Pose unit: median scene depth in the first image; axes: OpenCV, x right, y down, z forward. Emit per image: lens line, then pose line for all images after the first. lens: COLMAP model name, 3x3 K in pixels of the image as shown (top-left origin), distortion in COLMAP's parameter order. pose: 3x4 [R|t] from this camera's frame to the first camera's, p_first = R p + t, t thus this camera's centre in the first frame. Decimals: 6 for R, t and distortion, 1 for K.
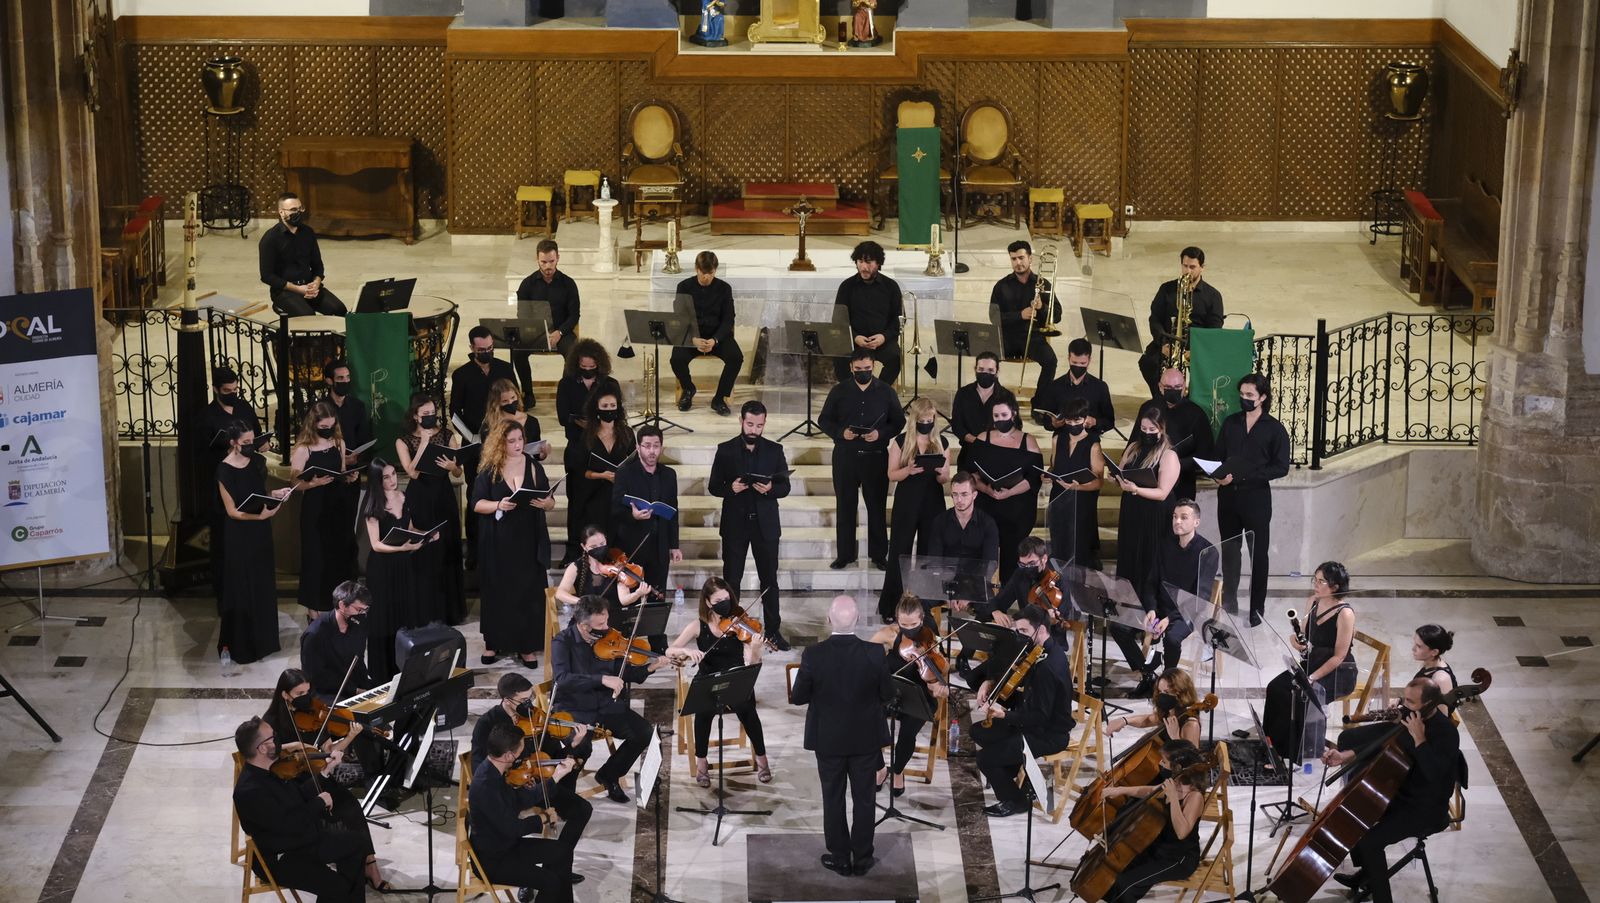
lens RADIAL K [[3608.7, 0, 800.0], [0, 3608.7, 451.5], [0, 0, 1]] dist [0.068274, -0.049721]
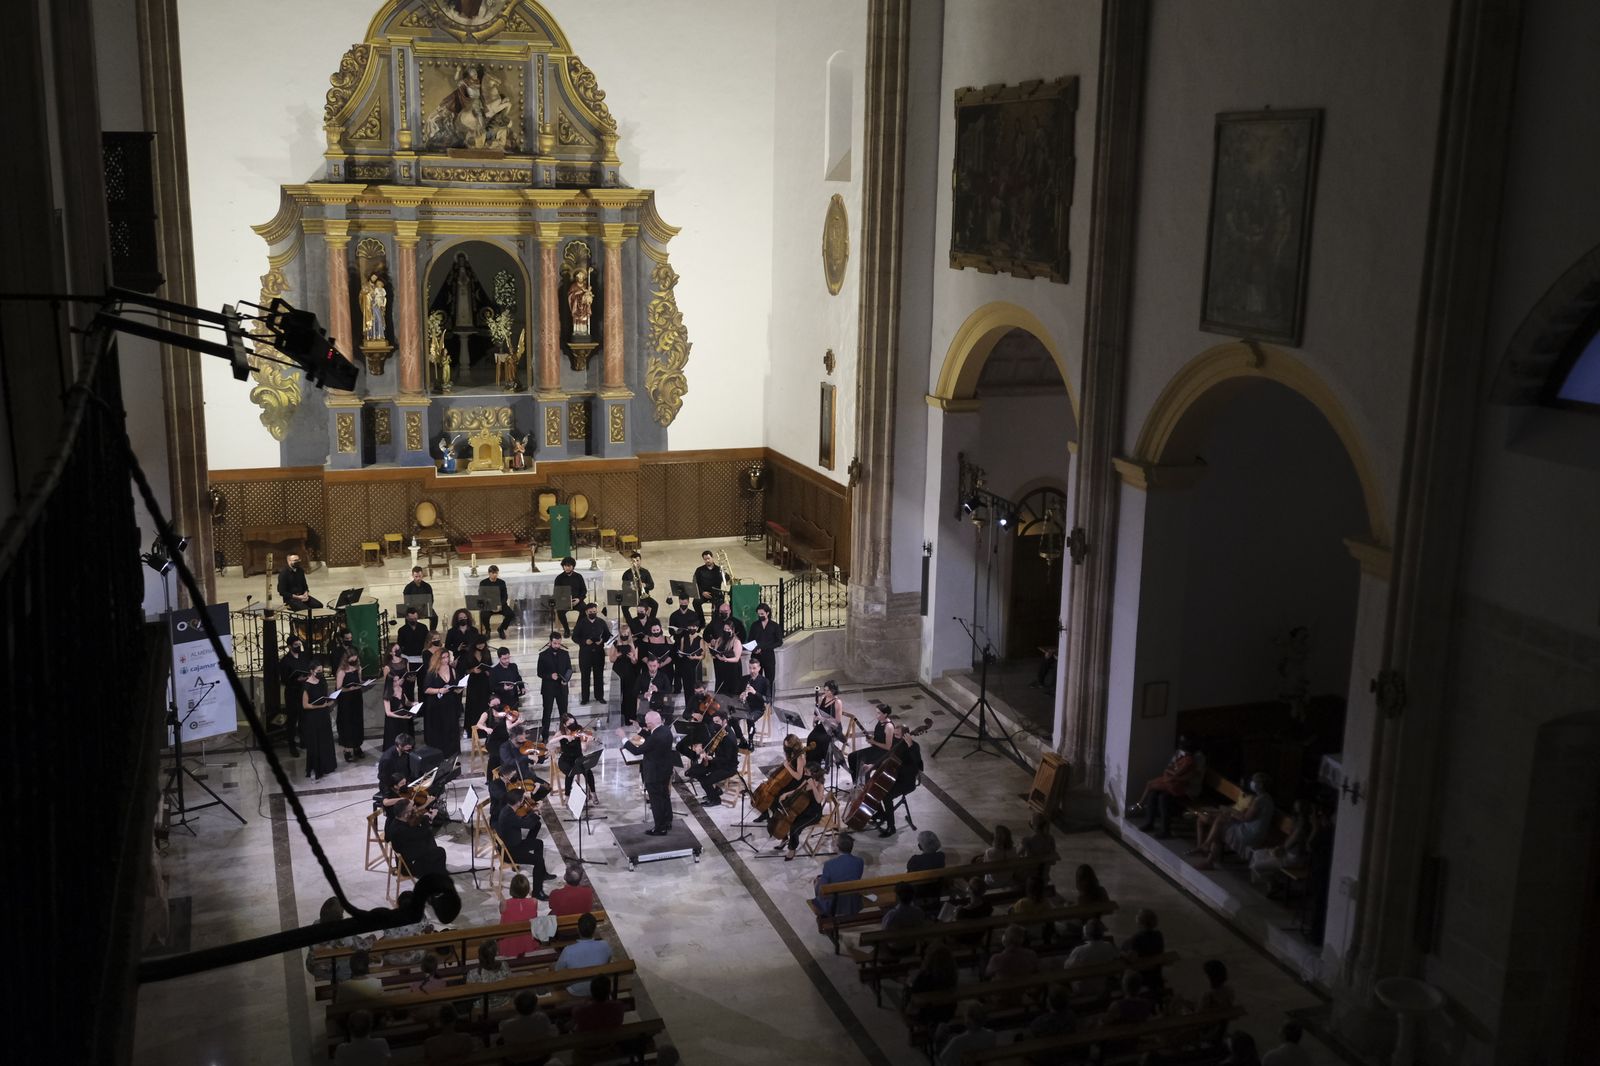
lens RADIAL K [[1633.6, 0, 805.3], [0, 1633.6, 527.8], [0, 0, 1]] dist [0.003914, 0.096466]
pose [[0.947359, -0.057691, 0.314932, -0.165370], [0.080577, 0.994933, -0.060131, -0.004535], [-0.309868, 0.082342, 0.947207, 0.009942]]
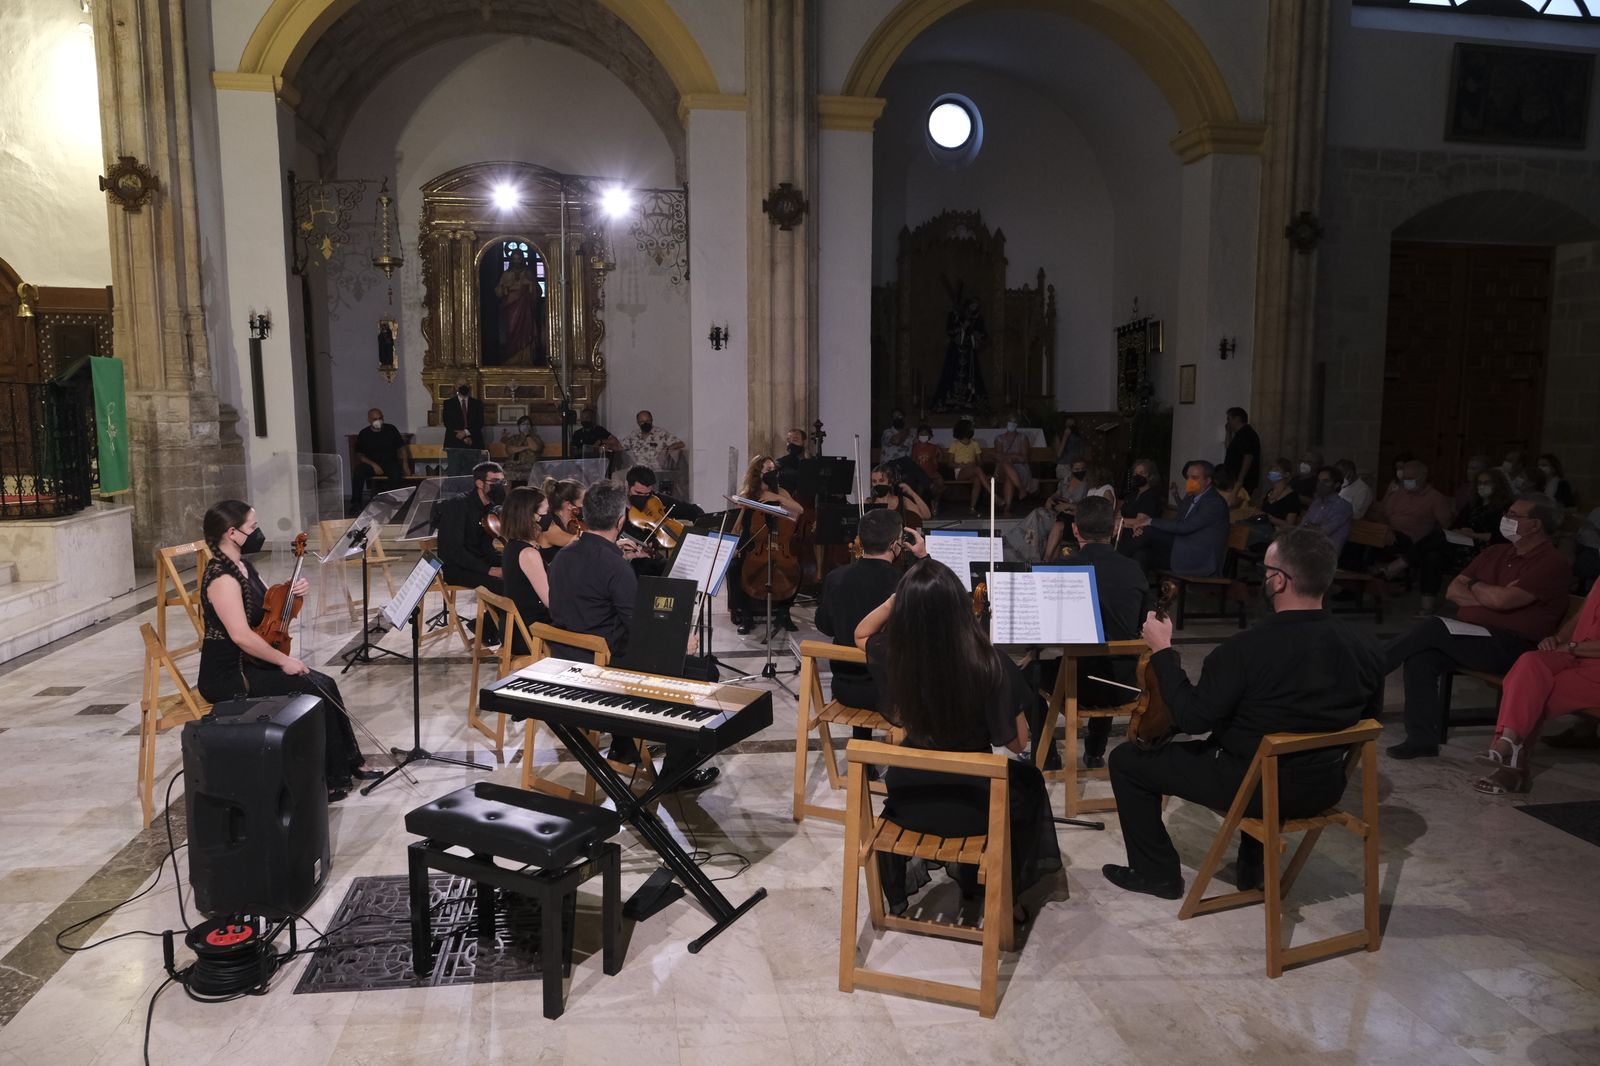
lens RADIAL K [[1086.0, 0, 804.5], [0, 1086.0, 516.3], [0, 0, 1]] dist [-0.007165, 0.010063]
pose [[-0.148571, -0.115004, 0.982192, -0.229219], [0.284683, 0.946195, 0.153851, 0.019614], [-0.947039, 0.302471, -0.107837, 0.829793]]
